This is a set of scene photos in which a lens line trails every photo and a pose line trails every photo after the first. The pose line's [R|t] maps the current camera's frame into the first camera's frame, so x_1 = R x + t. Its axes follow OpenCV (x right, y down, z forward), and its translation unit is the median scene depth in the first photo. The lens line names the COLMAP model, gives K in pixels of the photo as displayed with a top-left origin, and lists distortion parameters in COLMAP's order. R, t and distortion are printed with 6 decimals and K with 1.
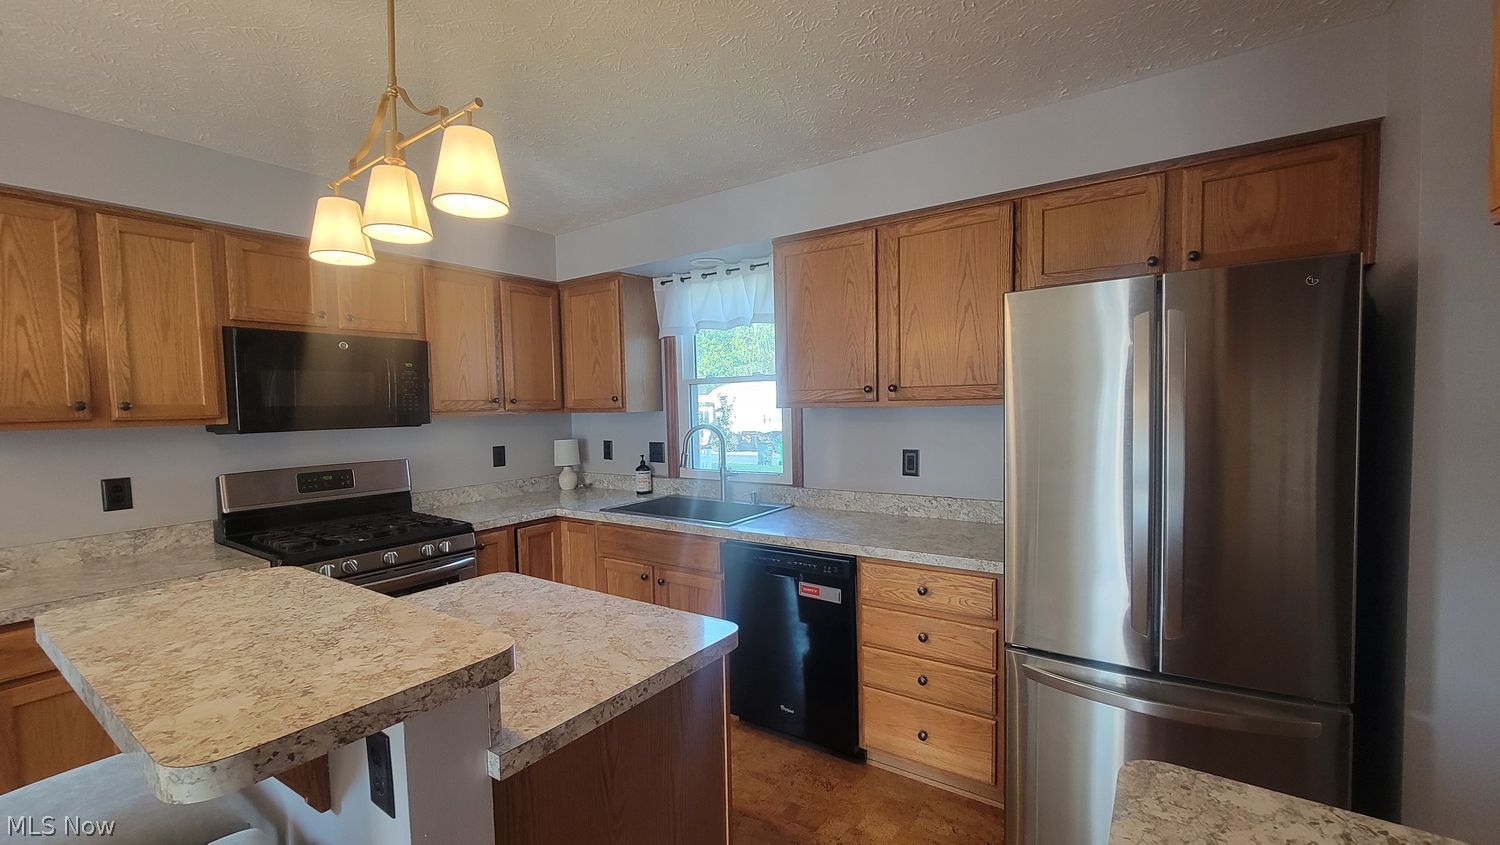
lens RADIAL K [[612.1, 0, 755.8], [0, 612.1, 435.3], [0, 0, 1]] dist [-0.002166, -0.000242]
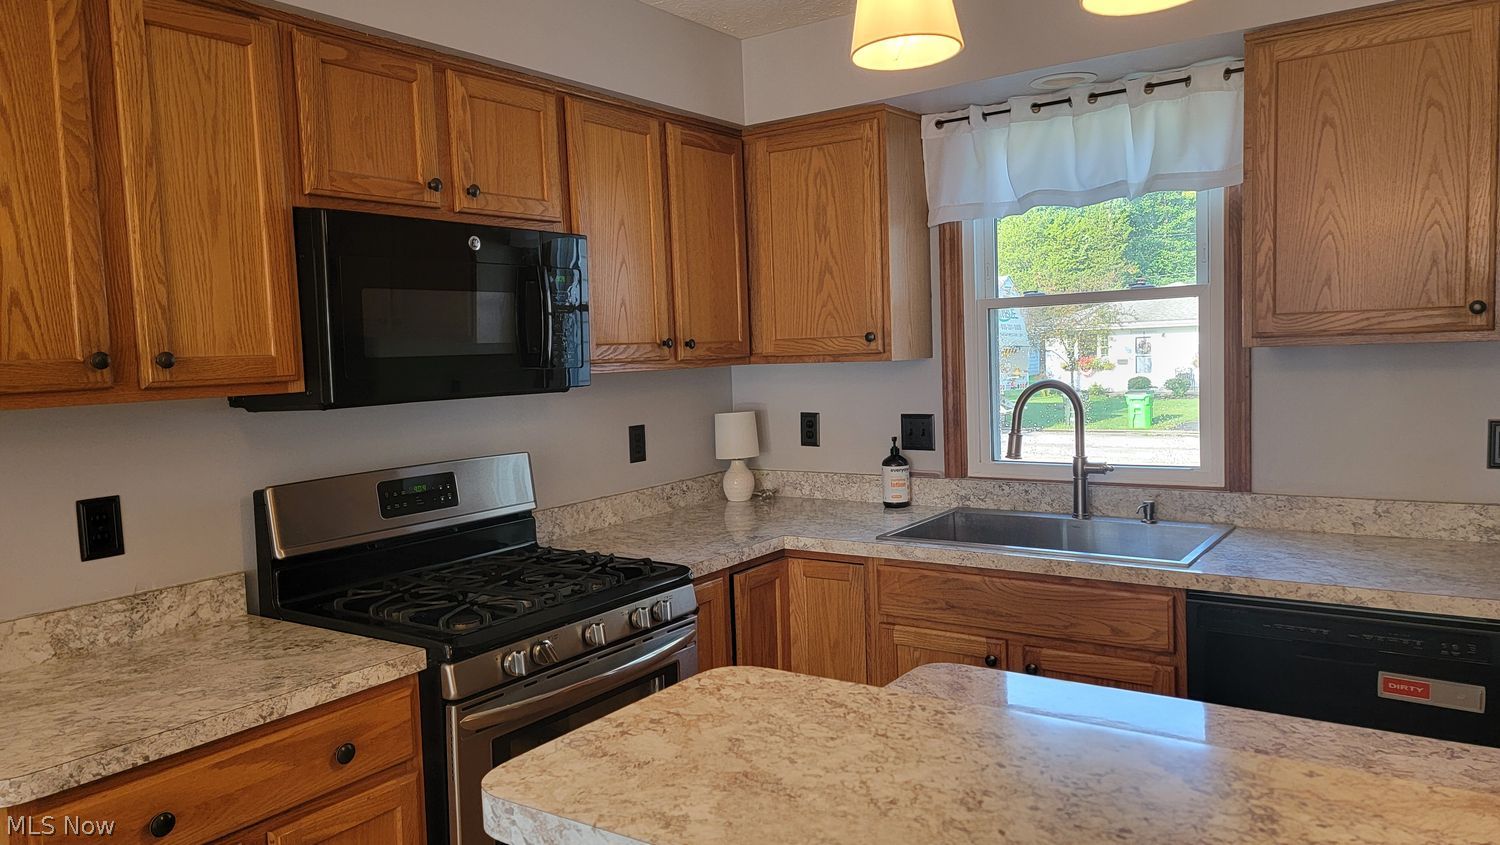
lens RADIAL K [[1039.0, 0, 770.3], [0, 1039.0, 419.5], [0, 0, 1]] dist [0.089285, -0.075149]
pose [[0.999878, -0.015615, 0.000694, -0.376294], [0.015599, 0.999708, 0.018475, -0.004116], [-0.000982, -0.018462, 0.999829, 0.066498]]
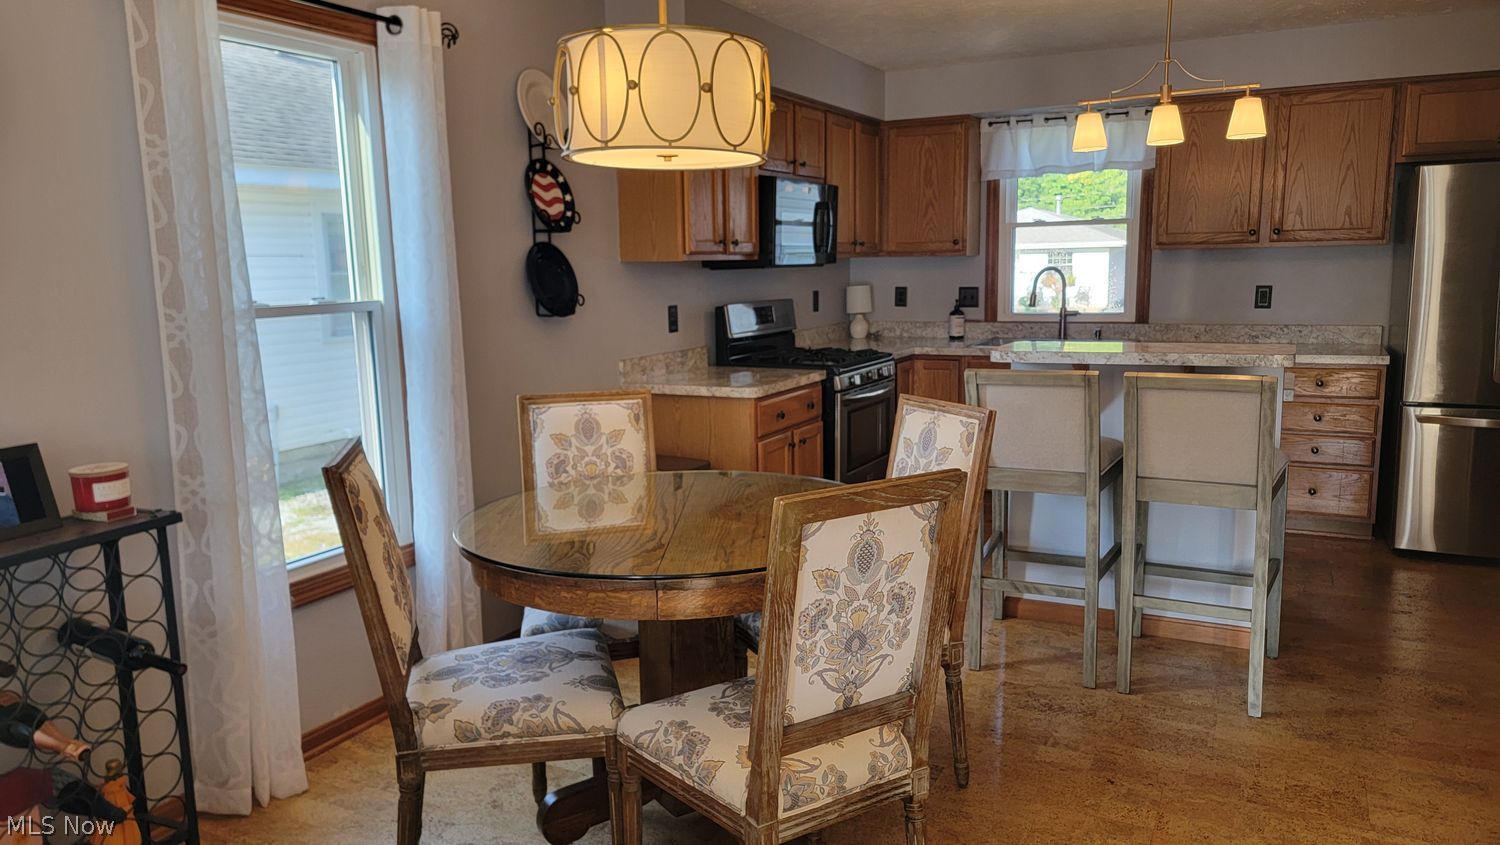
lens RADIAL K [[1048.7, 0, 770.5], [0, 1048.7, 418.7], [0, 0, 1]] dist [0.082569, -0.078608]
pose [[0.989526, -0.015841, 0.143484, -0.928082], [0.002074, 0.995419, 0.095591, 0.077027], [-0.144341, -0.094292, 0.985025, -0.841323]]
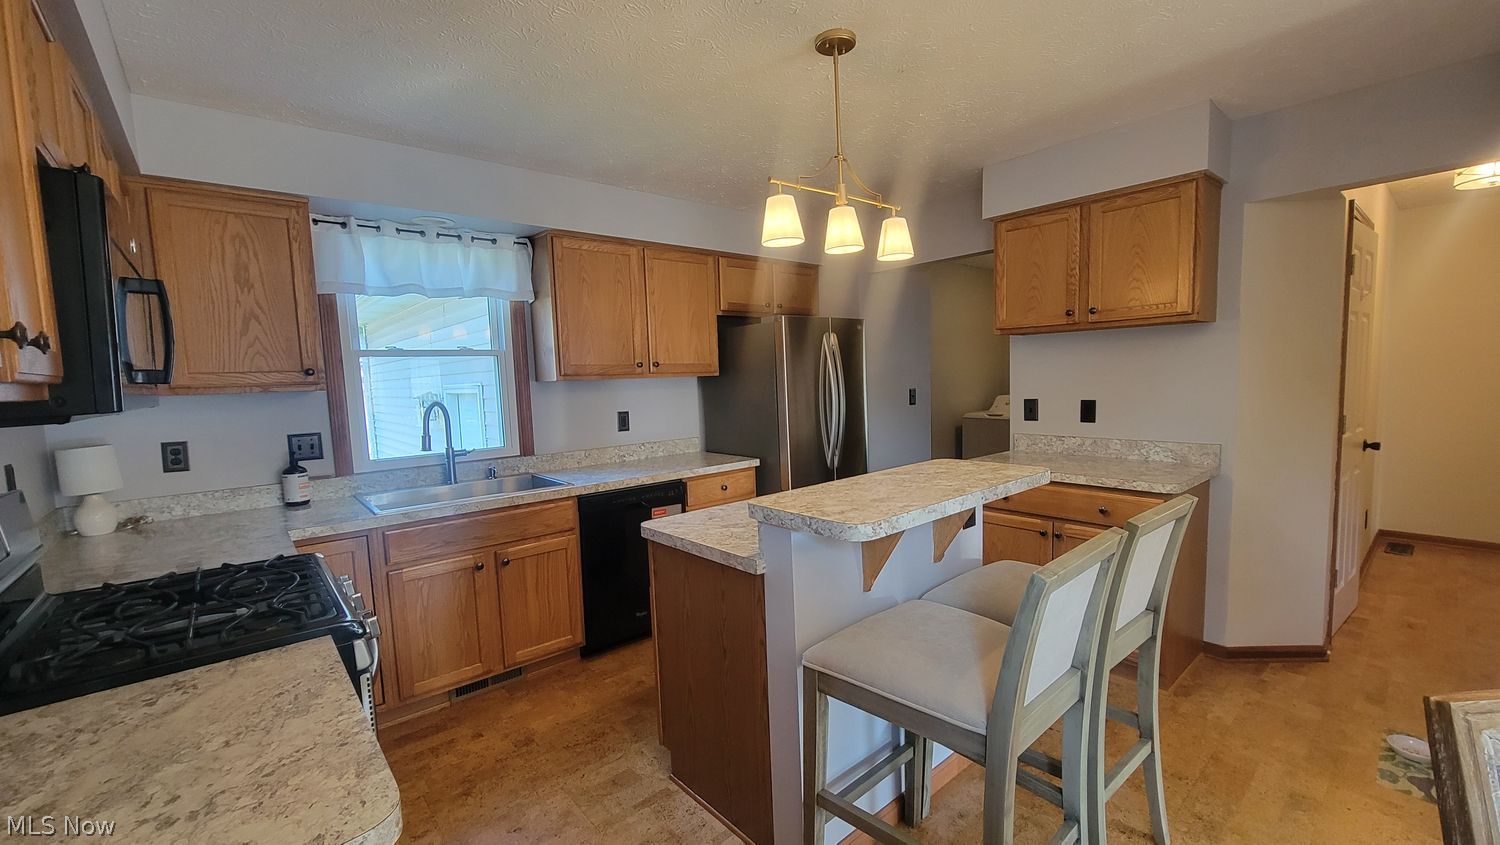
lens RADIAL K [[612.1, 0, 755.8], [0, 612.1, 435.3], [0, 0, 1]] dist [-0.002166, -0.000242]
pose [[0.257679, -0.079930, 0.962919, -0.932272], [0.080579, 0.994879, 0.061020, 0.015949], [-0.962865, 0.061867, 0.262800, 0.353328]]
